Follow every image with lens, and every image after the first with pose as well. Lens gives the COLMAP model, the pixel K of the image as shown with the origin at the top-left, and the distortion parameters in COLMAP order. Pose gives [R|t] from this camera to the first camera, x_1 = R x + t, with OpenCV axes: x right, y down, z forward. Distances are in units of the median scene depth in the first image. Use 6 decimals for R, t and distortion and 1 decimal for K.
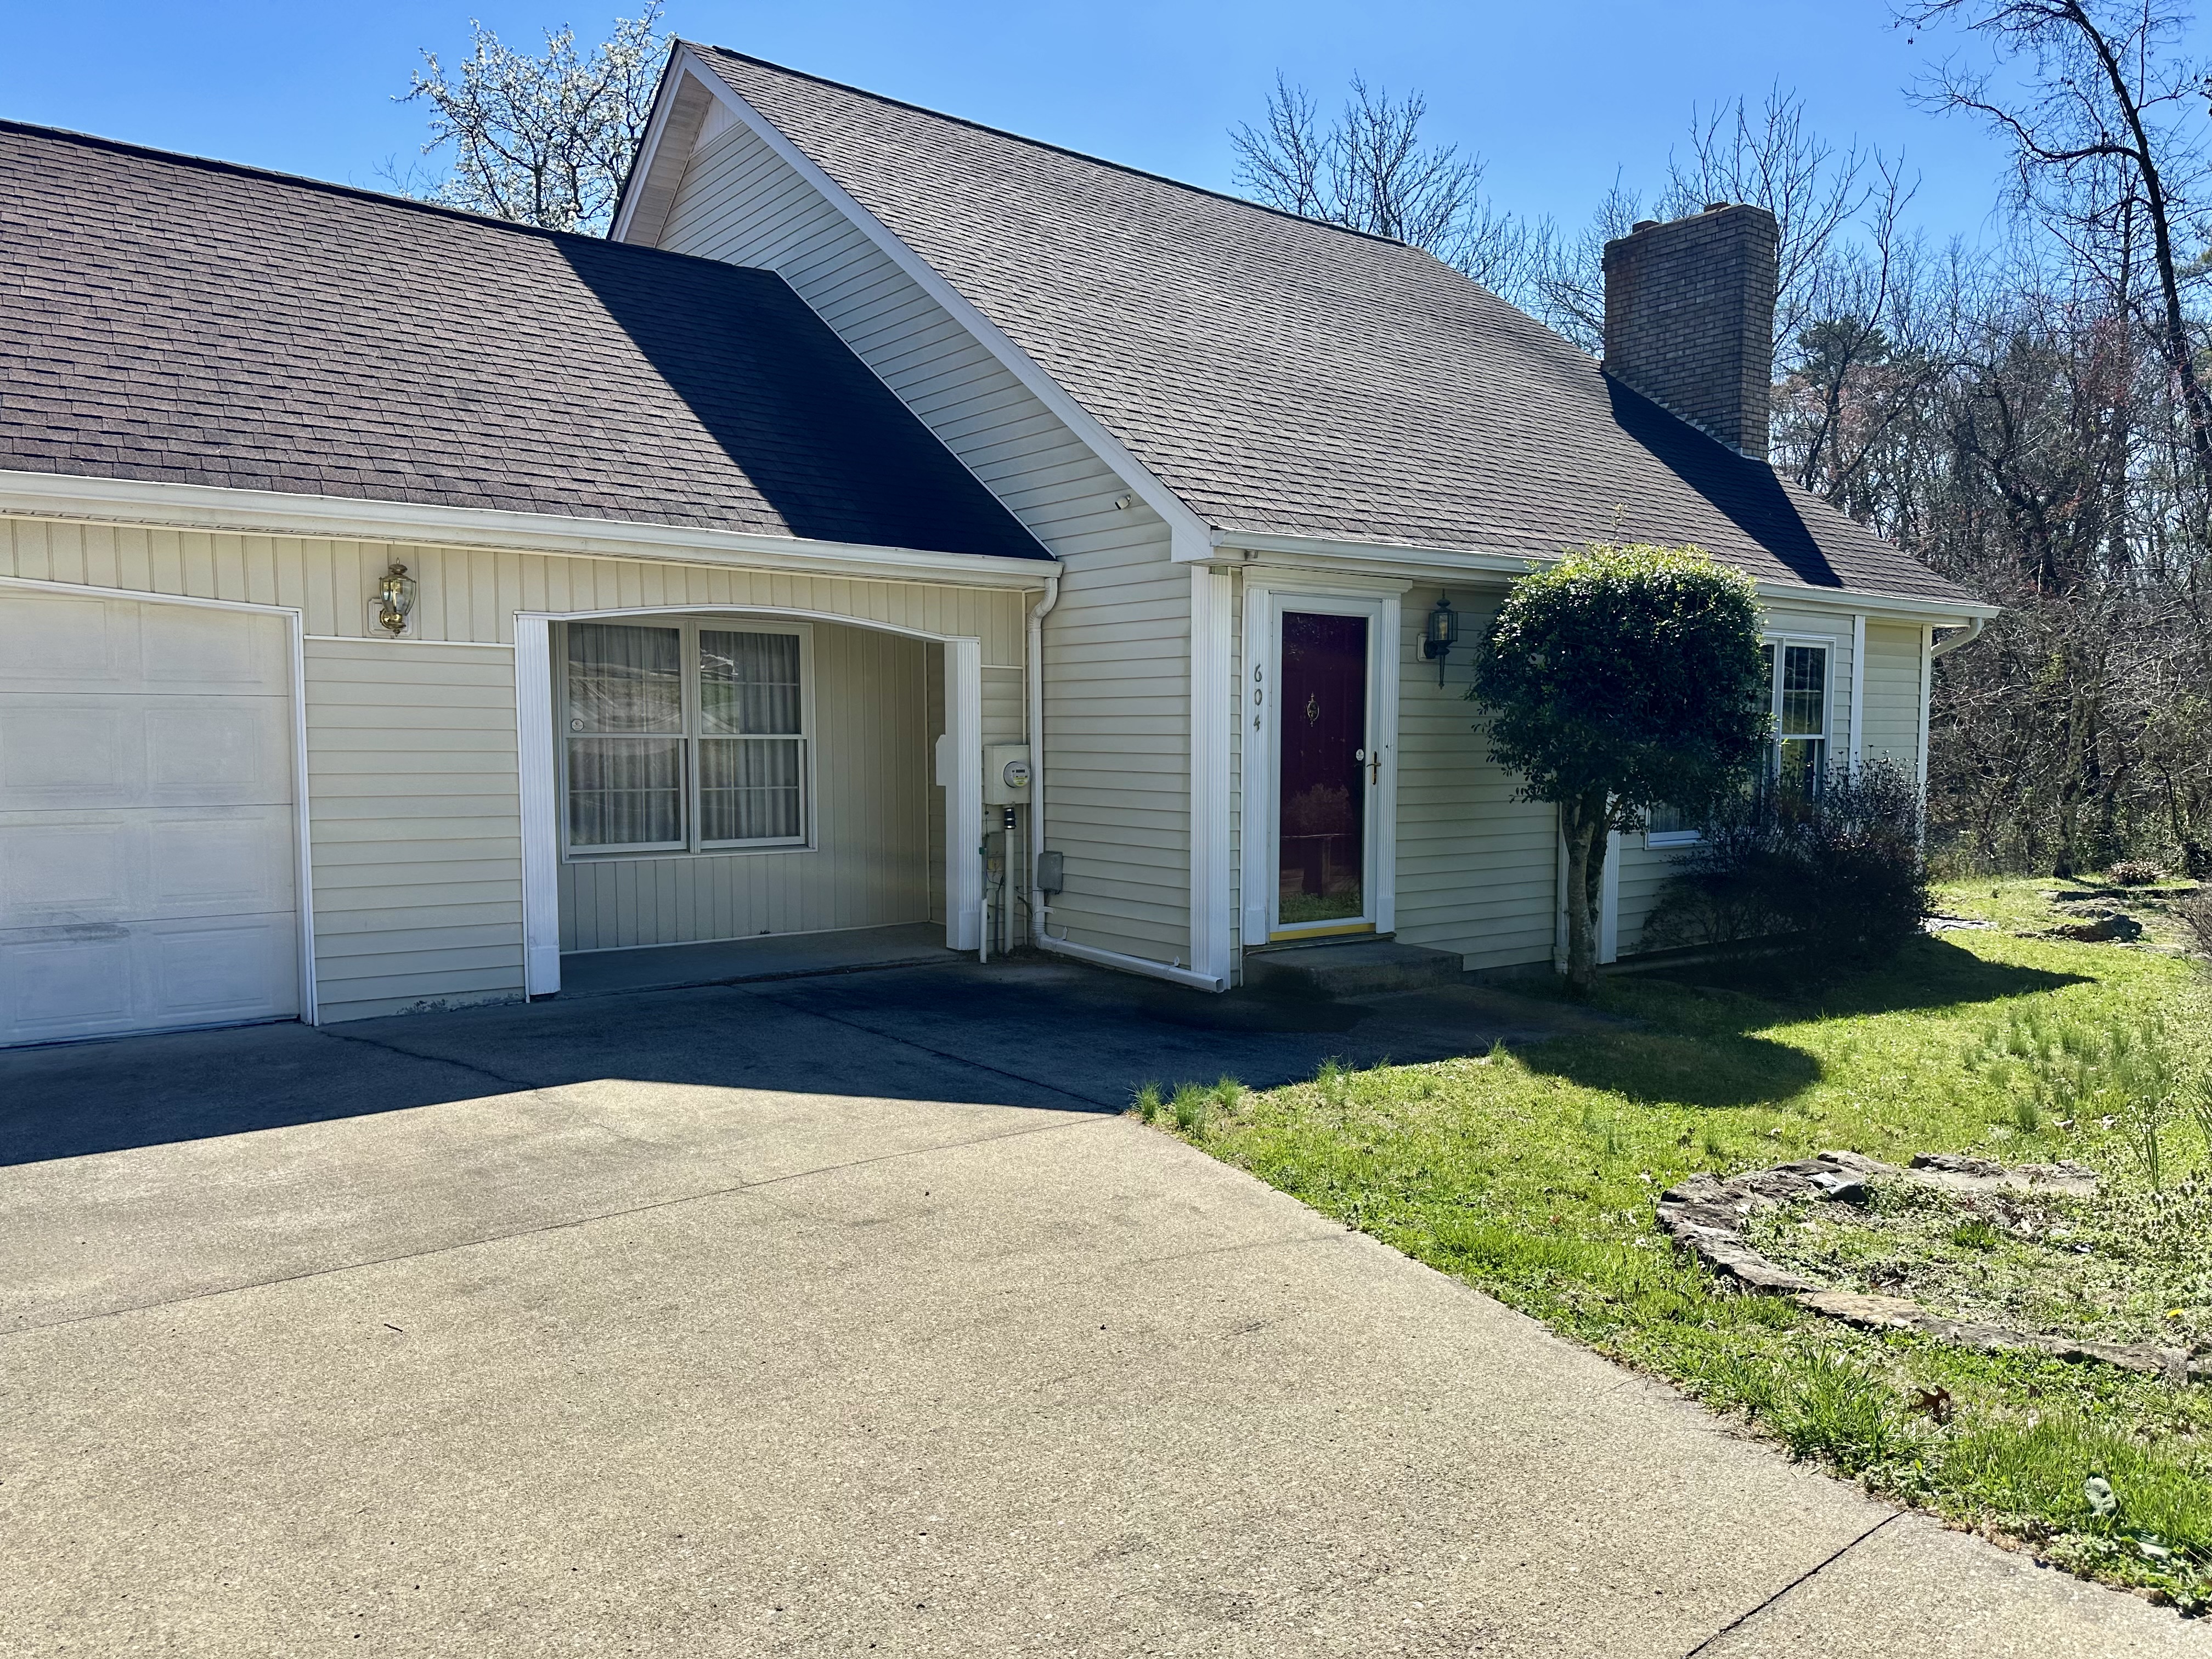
lens RADIAL K [[1560.6, 0, 1112.8], [0, 1560.6, 831.0], [0, 0, 1]] dist [0.006061, 0.002656]
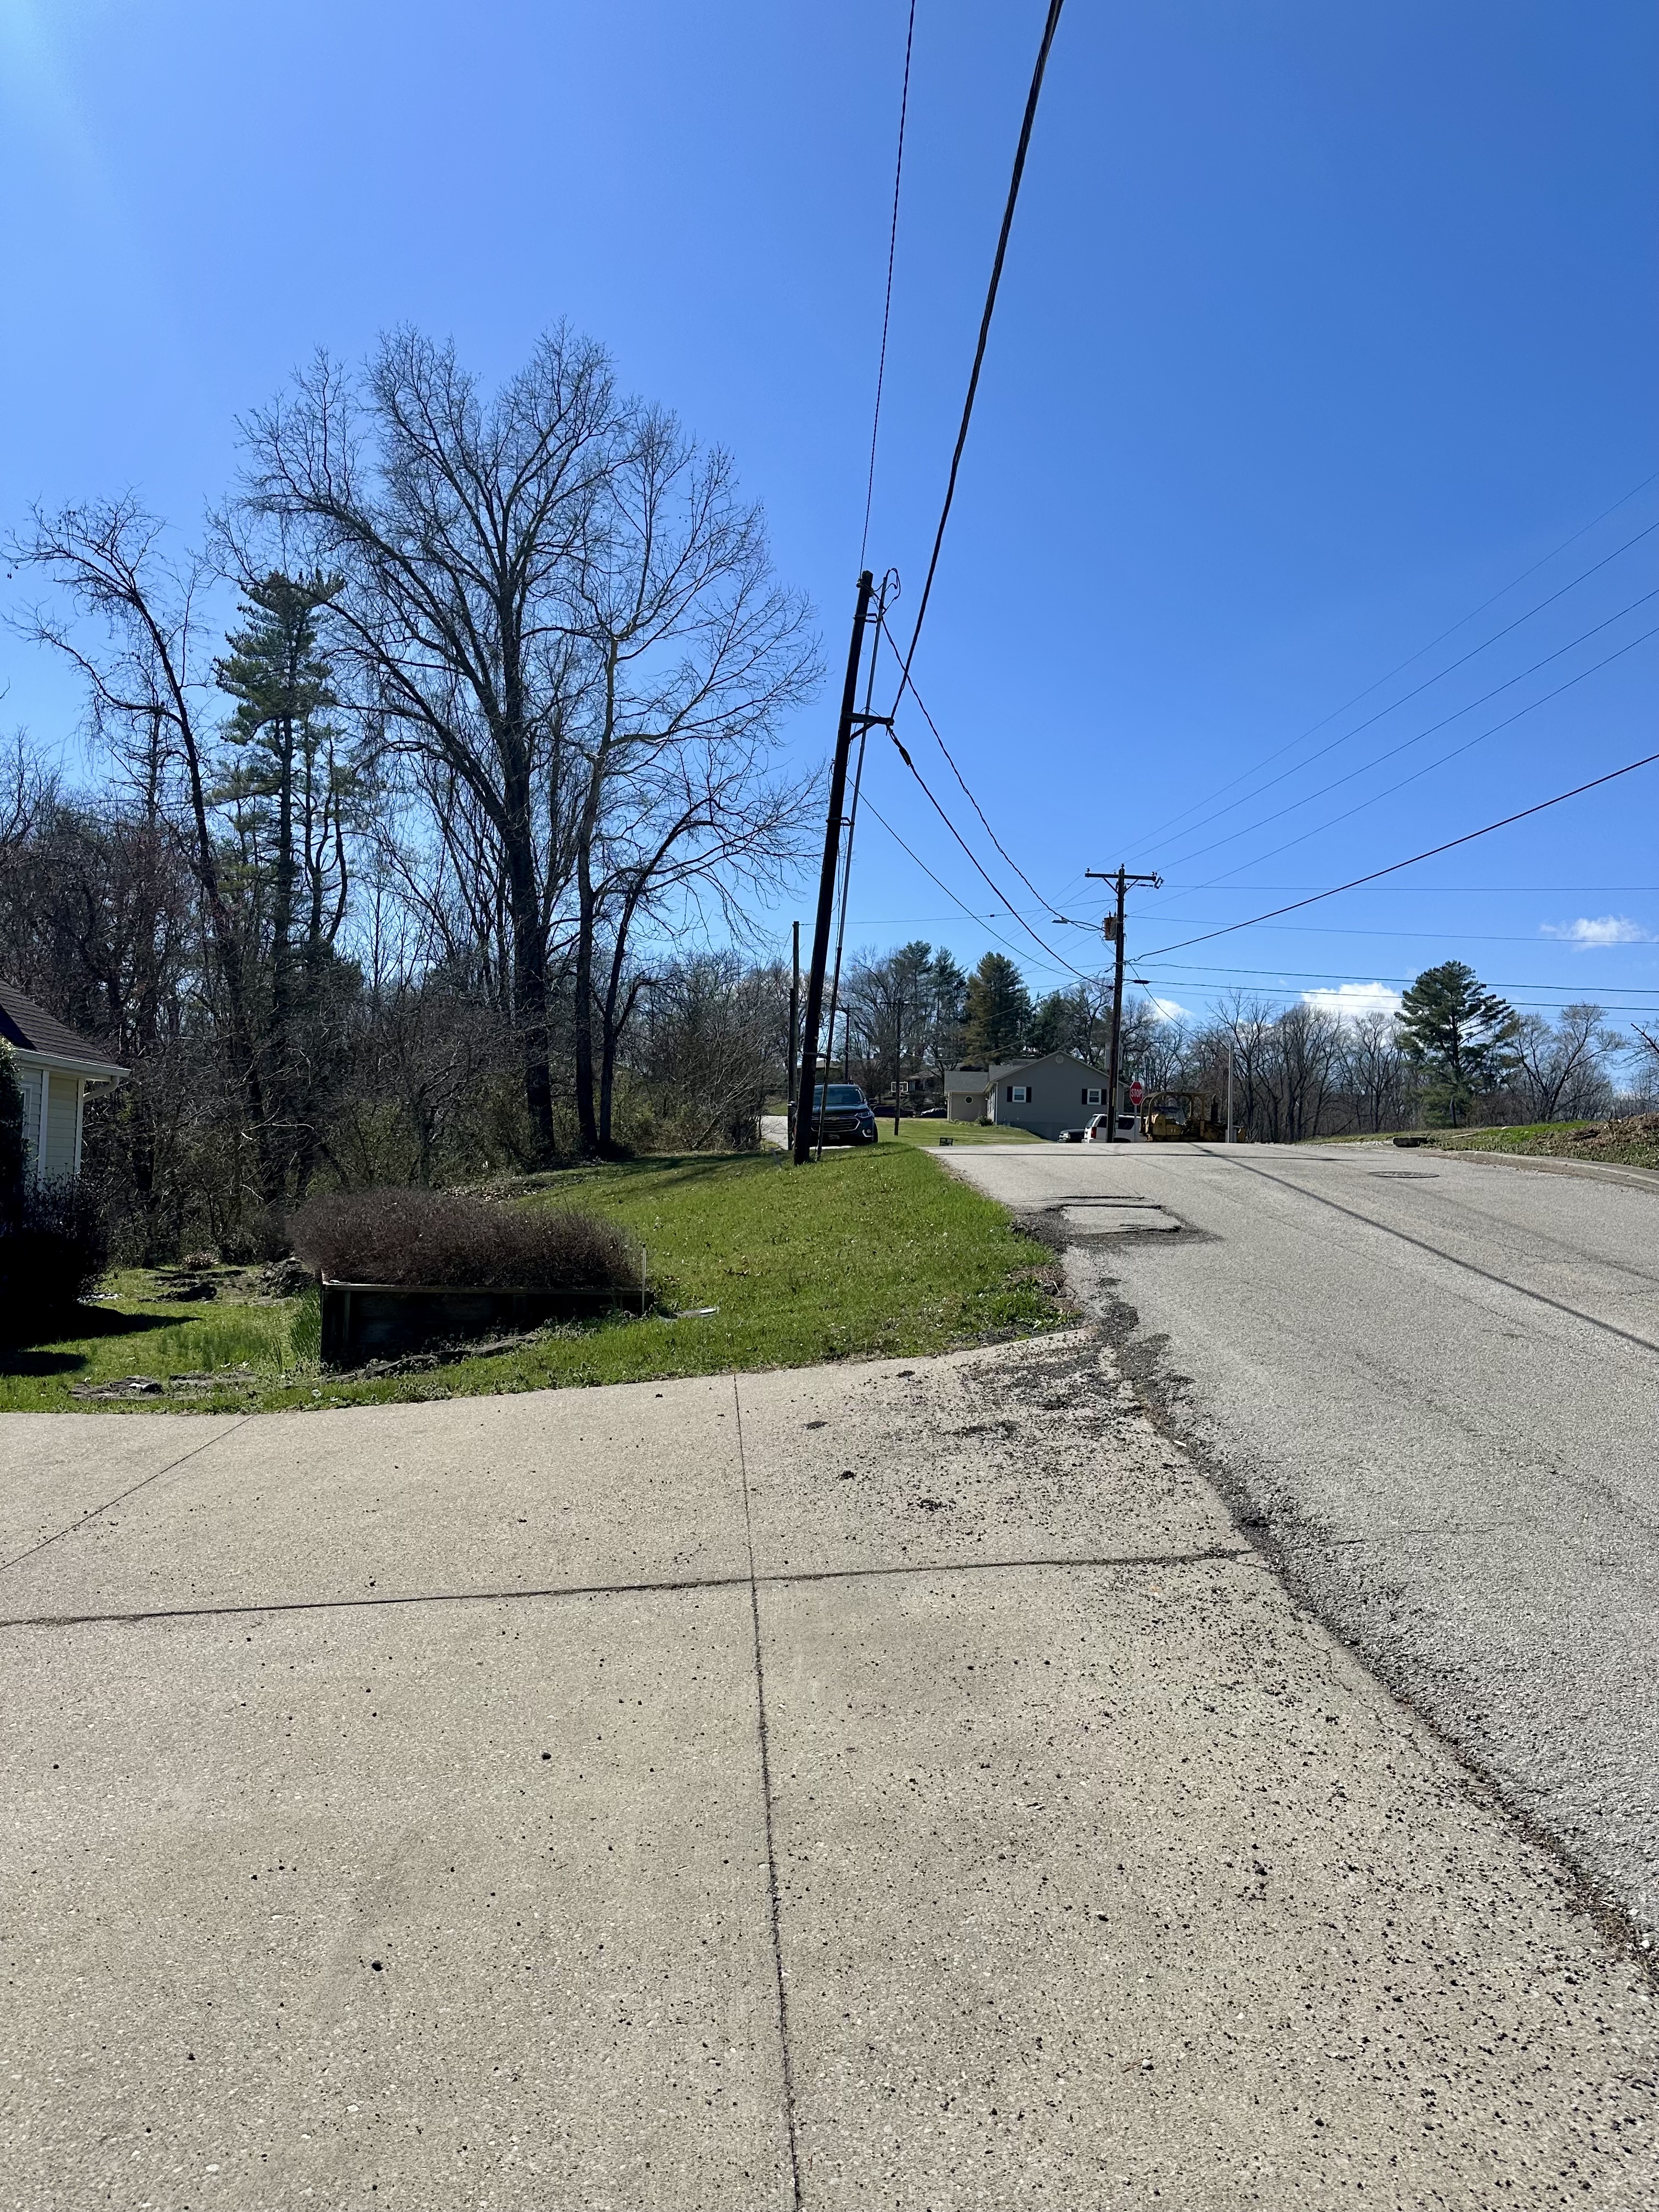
lens RADIAL K [[1560.6, 0, 831.6], [0, 1560.6, 1101.8], [0, 0, 1]] dist [0.006061, 0.002656]
pose [[0.543188, 0.057478, 0.837641, -0.124533], [0.027715, 0.995883, -0.086309, 0.011820], [-0.839153, 0.070097, 0.539359, -0.136197]]
